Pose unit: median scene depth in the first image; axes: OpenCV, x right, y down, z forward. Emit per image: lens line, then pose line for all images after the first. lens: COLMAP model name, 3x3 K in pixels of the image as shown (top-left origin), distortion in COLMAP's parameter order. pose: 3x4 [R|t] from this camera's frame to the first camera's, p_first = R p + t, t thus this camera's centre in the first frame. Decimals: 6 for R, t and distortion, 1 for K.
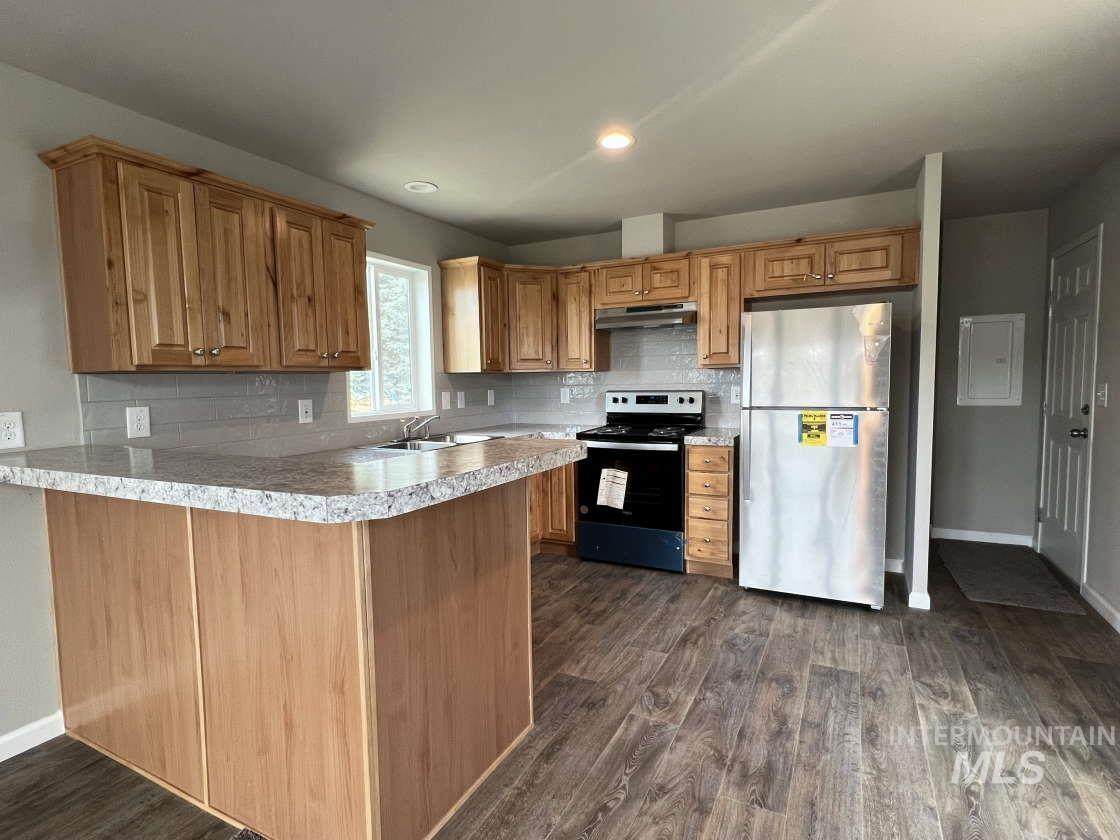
lens RADIAL K [[558.9, 0, 566.3], [0, 558.9, 422.8], [0, 0, 1]] dist [-0.003766, -0.001178]
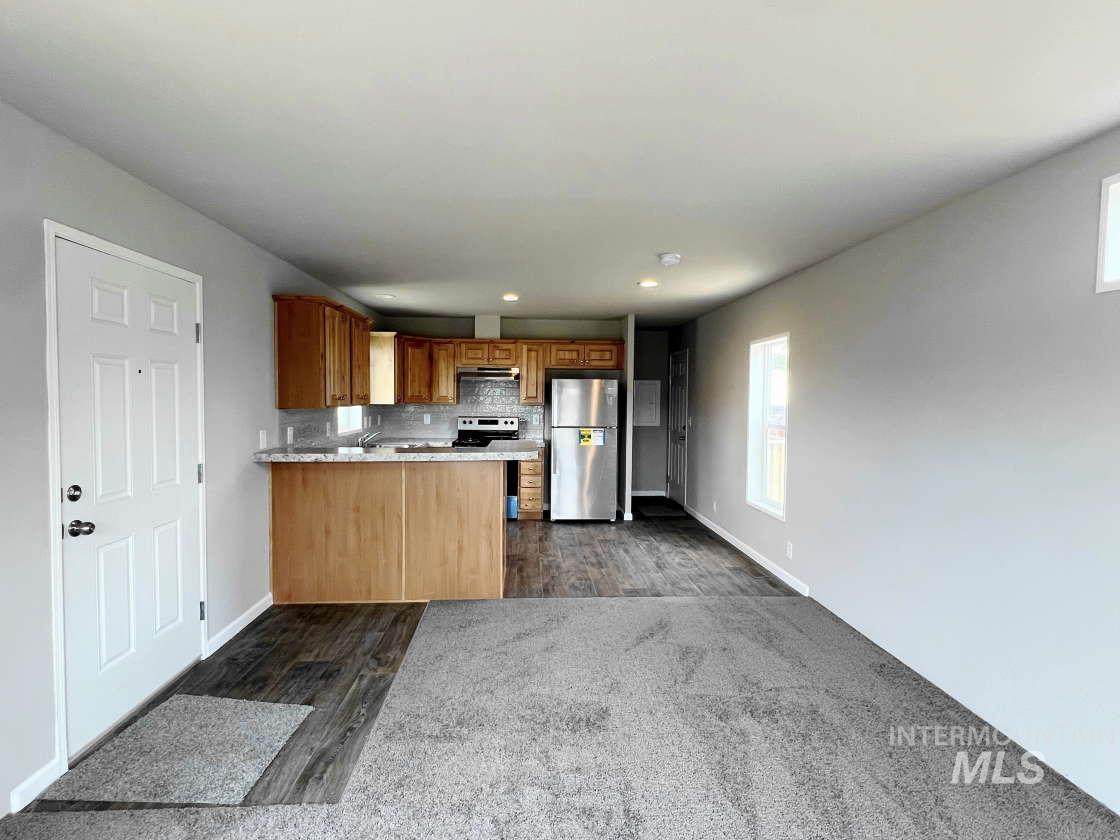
lens RADIAL K [[558.9, 0, 562.6], [0, 558.9, 418.2], [0, 0, 1]] dist [-0.003766, -0.001178]
pose [[0.857951, 0.007593, 0.513676, -0.565362], [0.014602, 0.999126, -0.039156, 0.016726], [-0.513524, 0.041095, 0.857091, -0.596977]]
